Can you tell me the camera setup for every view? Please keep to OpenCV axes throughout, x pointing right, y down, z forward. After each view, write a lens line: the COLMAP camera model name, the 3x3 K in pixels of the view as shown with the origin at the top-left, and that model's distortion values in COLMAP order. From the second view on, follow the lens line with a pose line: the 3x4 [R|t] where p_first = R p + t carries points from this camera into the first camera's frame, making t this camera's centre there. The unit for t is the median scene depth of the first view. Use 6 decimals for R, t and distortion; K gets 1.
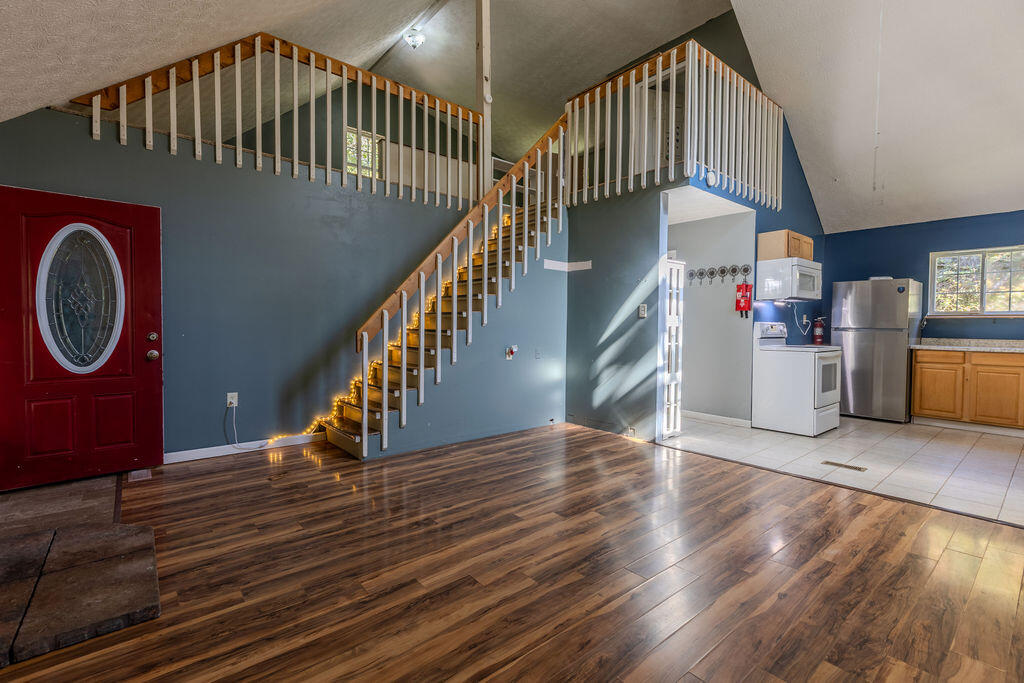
lens RADIAL K [[456.7, 0, 514.0], [0, 456.7, 335.9], [0, 0, 1]] dist [0.002949, -0.002087]
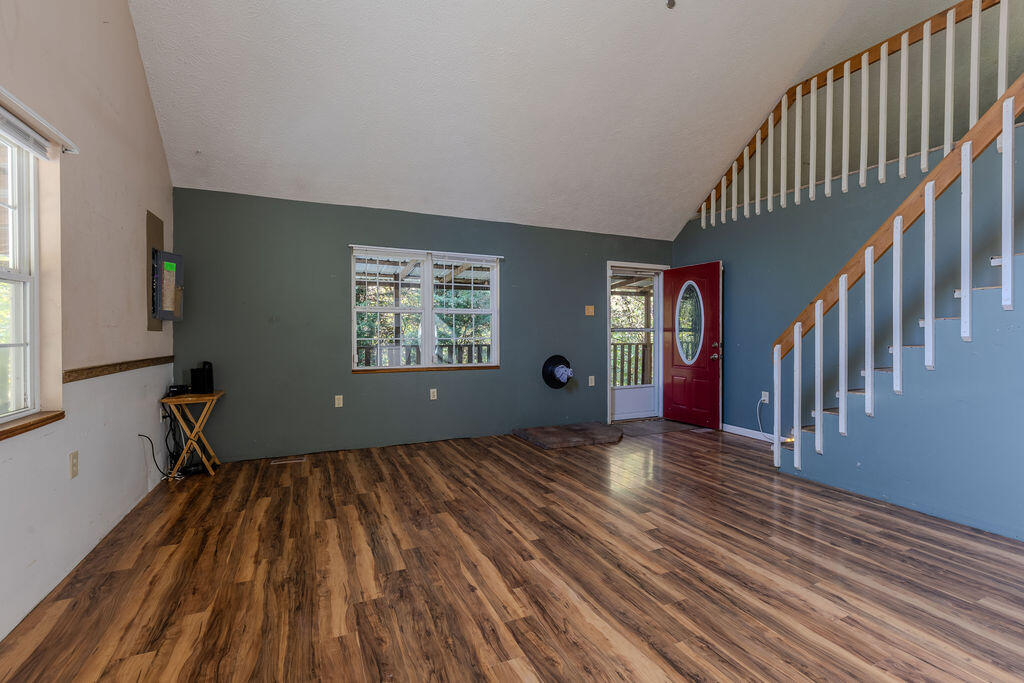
lens RADIAL K [[456.7, 0, 515.7], [0, 456.7, 338.7], [0, 0, 1]] dist [0.002949, -0.002087]
pose [[-0.259640, 0.004375, -0.965696, 1.282885], [-0.030558, 0.999452, 0.012744, -0.026793], [0.965222, 0.032819, -0.259364, 1.092901]]
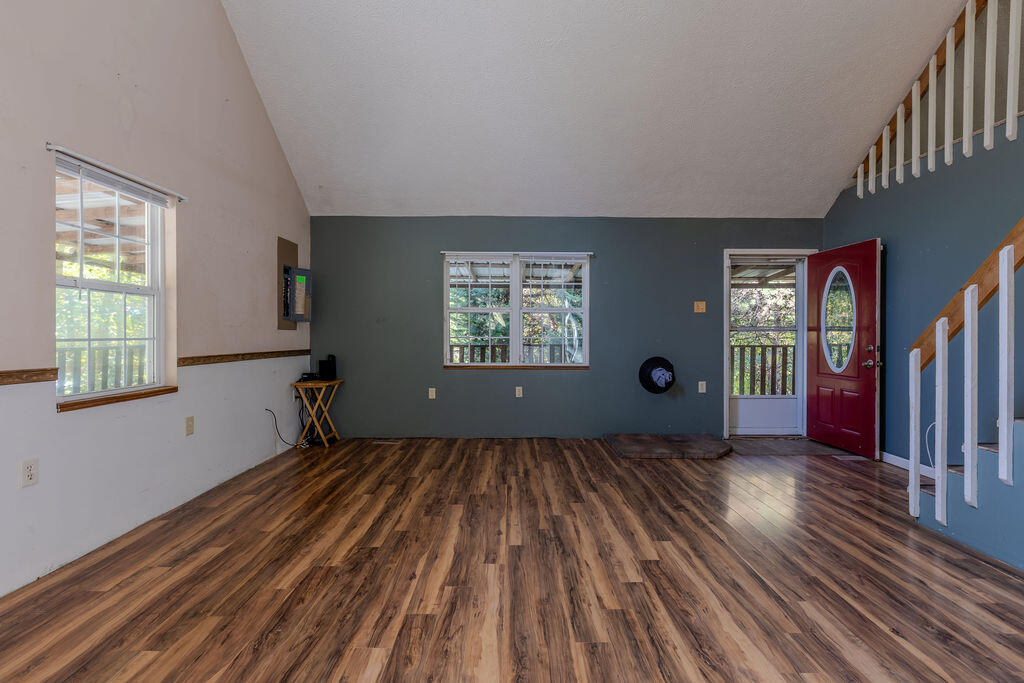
lens RADIAL K [[456.7, 0, 516.7], [0, 456.7, 338.3], [0, 0, 1]] dist [0.002949, -0.002087]
pose [[-0.629319, 0.000019, -0.777147, 1.040925], [-0.030347, 0.999237, 0.024598, -0.037463], [0.776554, 0.039064, -0.628838, 1.509240]]
